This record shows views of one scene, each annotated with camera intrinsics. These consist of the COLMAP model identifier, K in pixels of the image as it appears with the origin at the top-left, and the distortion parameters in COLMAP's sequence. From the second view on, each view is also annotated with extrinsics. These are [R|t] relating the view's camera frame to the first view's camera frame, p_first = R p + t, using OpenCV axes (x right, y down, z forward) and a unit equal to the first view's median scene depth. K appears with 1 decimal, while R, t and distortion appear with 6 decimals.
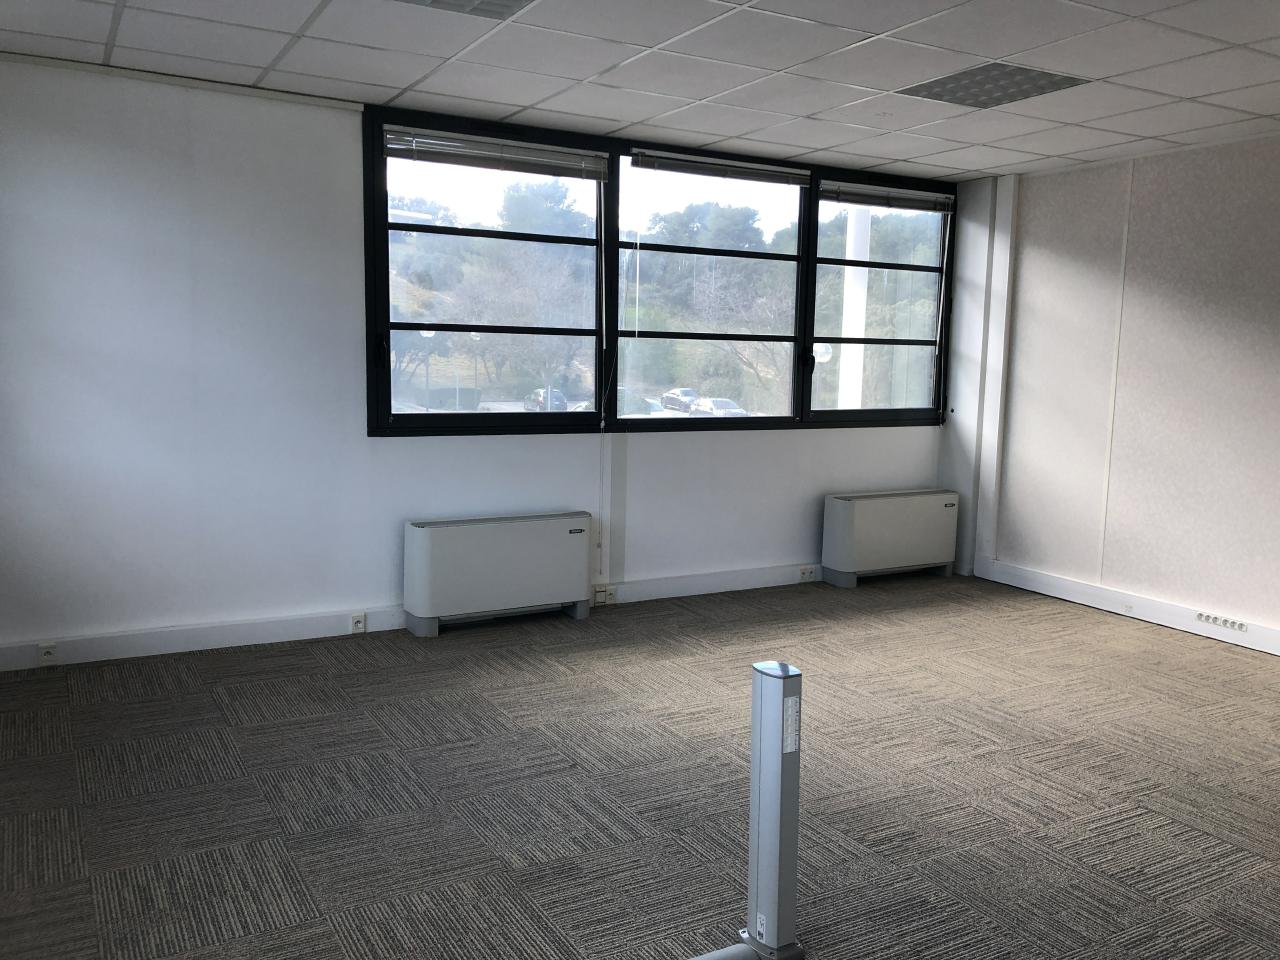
lens RADIAL K [[1039.2, 0, 640.0], [0, 1039.2, 480.0], [0, 0, 1]] dist [0.007762, 0.004030]
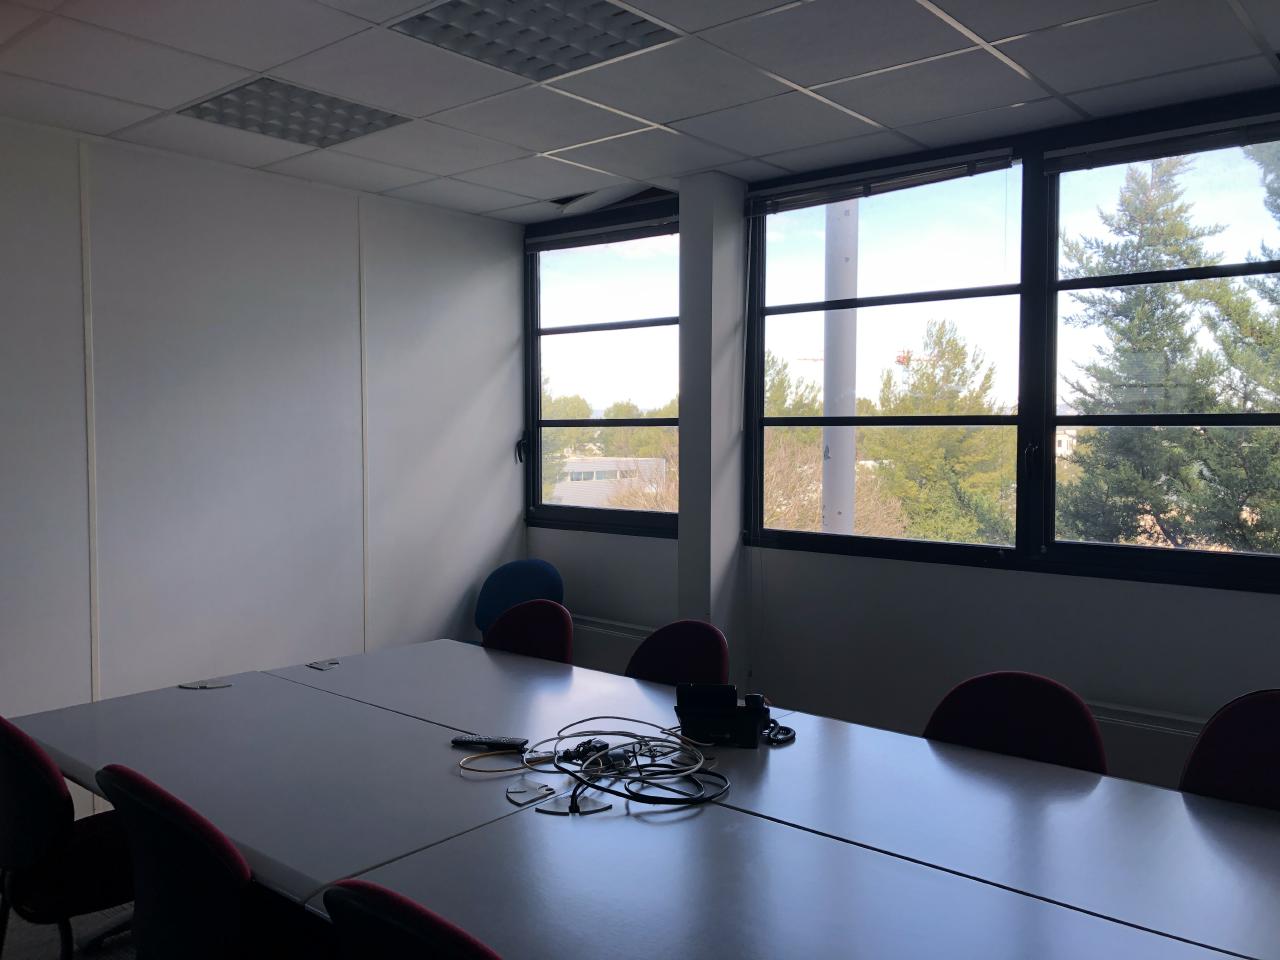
lens RADIAL K [[1039.2, 0, 640.0], [0, 1039.2, 480.0], [0, 0, 1]] dist [0.007762, 0.004030]
pose [[0.337235, 0.024044, -0.941113, 0.761789], [-0.112919, 0.993490, -0.015081, -0.079789], [0.934624, 0.111355, 0.337755, 0.691480]]
